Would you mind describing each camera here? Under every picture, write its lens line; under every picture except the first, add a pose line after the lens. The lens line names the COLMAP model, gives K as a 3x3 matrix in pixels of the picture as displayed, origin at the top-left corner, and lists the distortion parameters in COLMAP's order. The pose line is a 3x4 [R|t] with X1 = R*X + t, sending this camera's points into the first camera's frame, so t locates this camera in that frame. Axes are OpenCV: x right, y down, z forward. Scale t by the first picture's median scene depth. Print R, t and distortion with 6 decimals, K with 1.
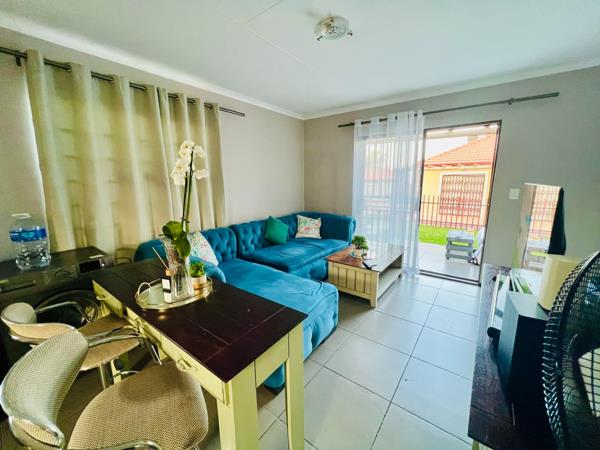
lens RADIAL K [[241.7, 0, 300.5], [0, 241.7, 226.8], [0, 0, 1]] dist [0.000318, -0.000418]
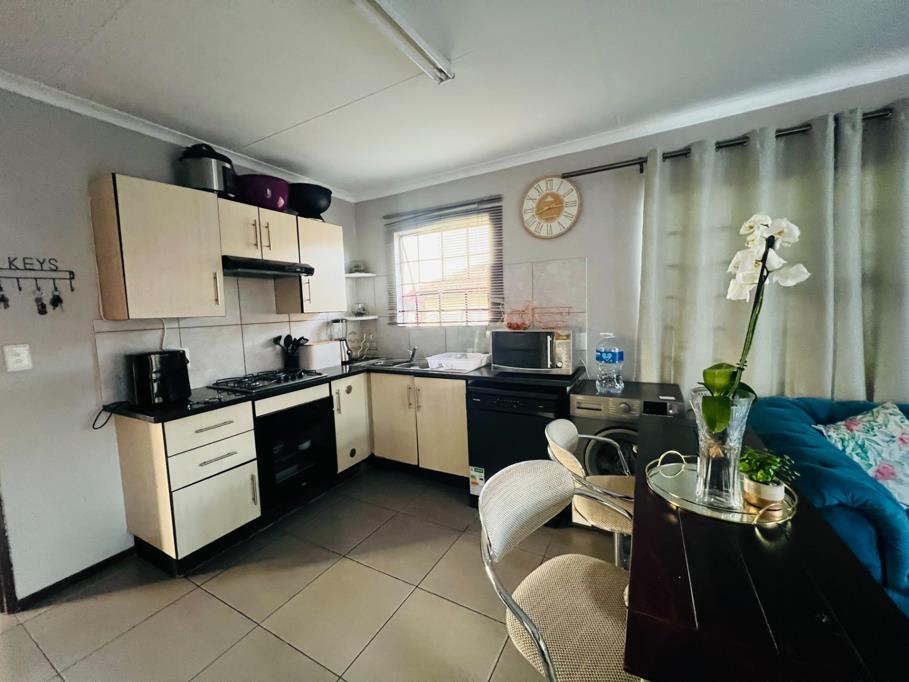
lens RADIAL K [[366.1, 0, 449.6], [0, 366.1, 340.4], [0, 0, 1]] dist [0.000318, -0.000418]
pose [[0.137233, 0.088892, -0.986542, 0.094227], [-0.150717, 0.986242, 0.067899, -0.016295], [0.979005, 0.139371, 0.148743, 0.102321]]
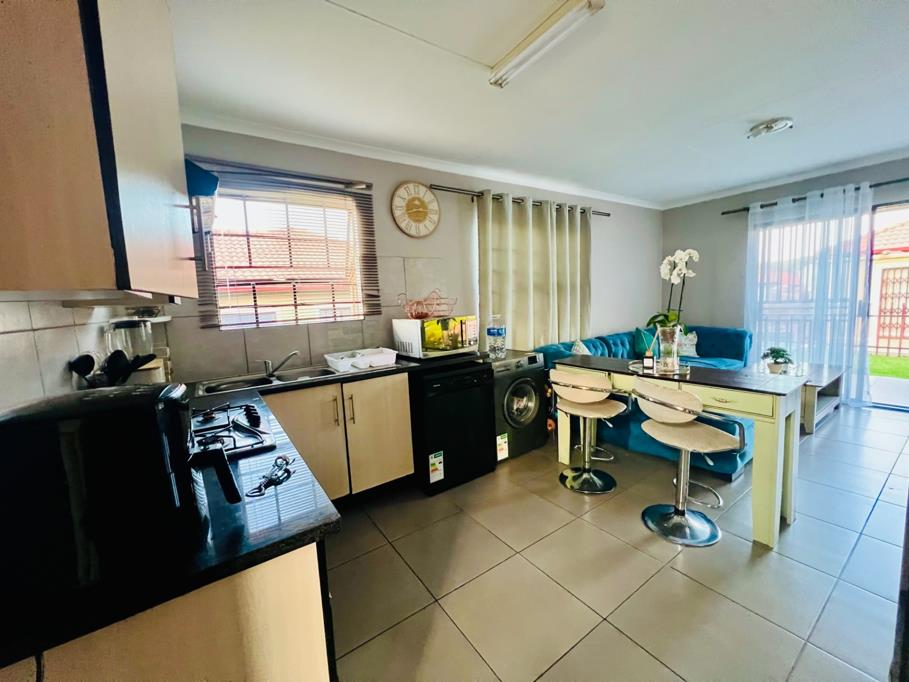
lens RADIAL K [[366.1, 0, 454.6], [0, 366.1, 341.7], [0, 0, 1]] dist [0.000318, -0.000418]
pose [[0.949025, -0.005128, -0.315159, -0.395674], [-0.015548, 0.997889, -0.063058, 0.114787], [0.314817, 0.064743, 0.946942, -0.492172]]
